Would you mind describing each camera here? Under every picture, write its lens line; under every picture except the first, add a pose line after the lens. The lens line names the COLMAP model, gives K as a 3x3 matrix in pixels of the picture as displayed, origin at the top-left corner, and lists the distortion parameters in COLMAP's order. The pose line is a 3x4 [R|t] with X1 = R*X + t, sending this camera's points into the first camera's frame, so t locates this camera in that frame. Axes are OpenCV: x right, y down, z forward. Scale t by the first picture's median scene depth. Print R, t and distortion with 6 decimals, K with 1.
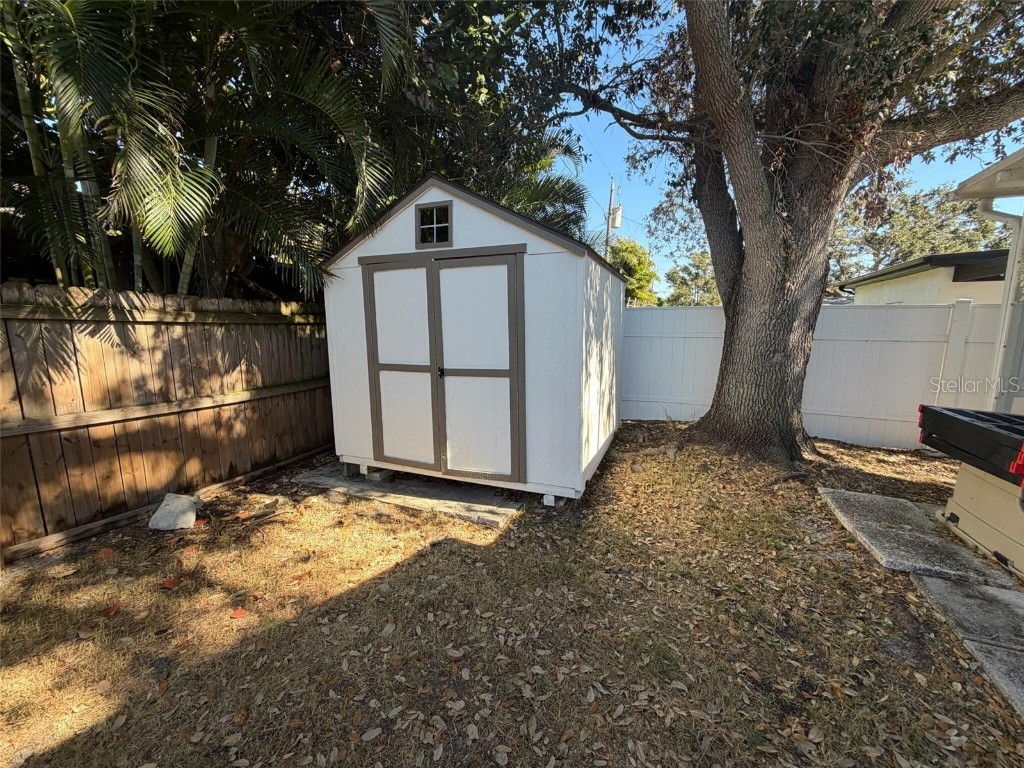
lens RADIAL K [[406.4, 0, 508.3], [0, 406.4, 384.8], [0, 0, 1]] dist [0.000448, 0.000179]
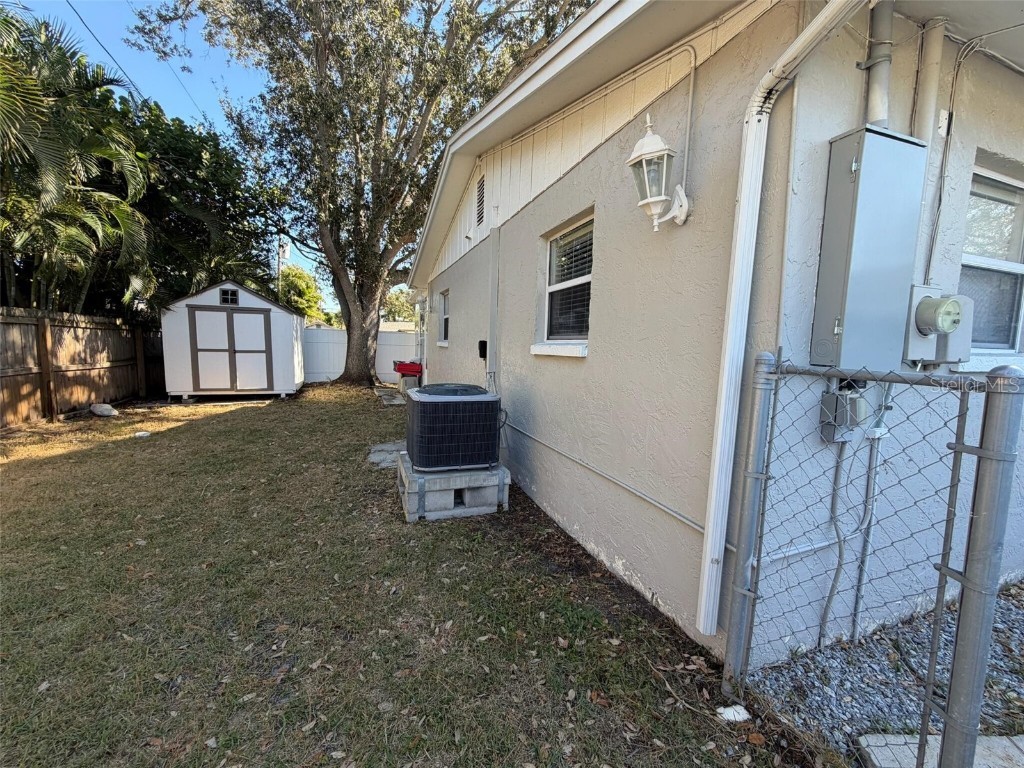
lens RADIAL K [[406.4, 0, 508.3], [0, 406.4, 384.8], [0, 0, 1]] dist [0.000448, 0.000179]
pose [[0.724262, -0.045099, 0.688049, -0.666978], [0.069219, 0.997573, -0.007476, 0.311482], [-0.686042, 0.053041, 0.725626, -2.023966]]
